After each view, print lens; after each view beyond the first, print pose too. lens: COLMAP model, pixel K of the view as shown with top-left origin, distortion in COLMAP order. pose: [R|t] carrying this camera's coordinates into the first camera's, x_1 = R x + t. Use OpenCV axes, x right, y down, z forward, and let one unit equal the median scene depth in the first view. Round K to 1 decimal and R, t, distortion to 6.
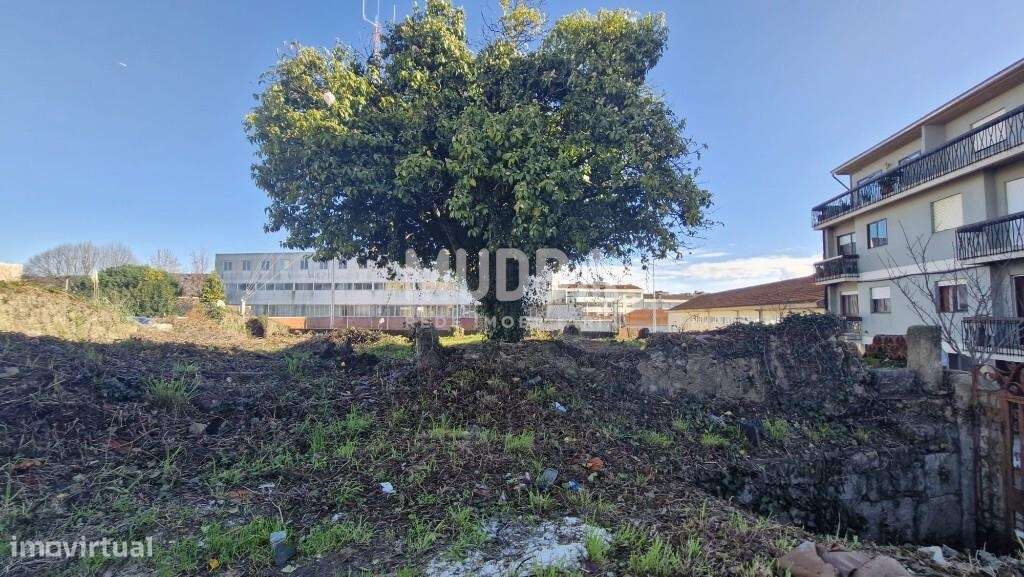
lens RADIAL K [[405.5, 0, 517.5], [0, 405.5, 298.6], [0, 0, 1]] dist [0.001579, 0.000515]
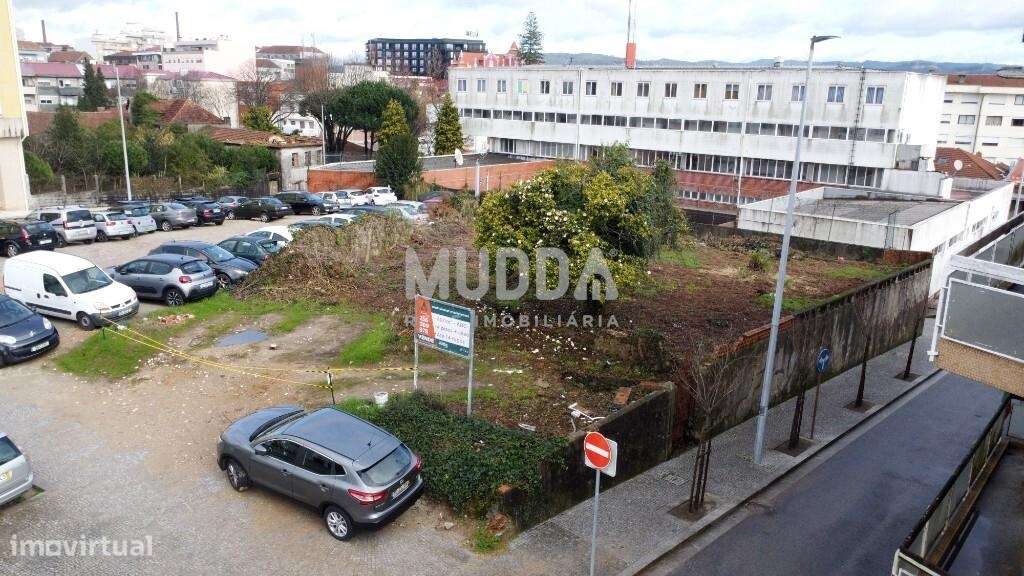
lens RADIAL K [[765.8, 0, 511.7], [0, 765.8, 292.1], [0, 0, 1]] dist [0.034363, -0.047544]
pose [[0.849587, 0.152162, -0.505023, 0.881636], [0.001972, 0.956561, 0.291527, -0.606753], [0.527445, -0.248673, 0.812381, -1.255978]]
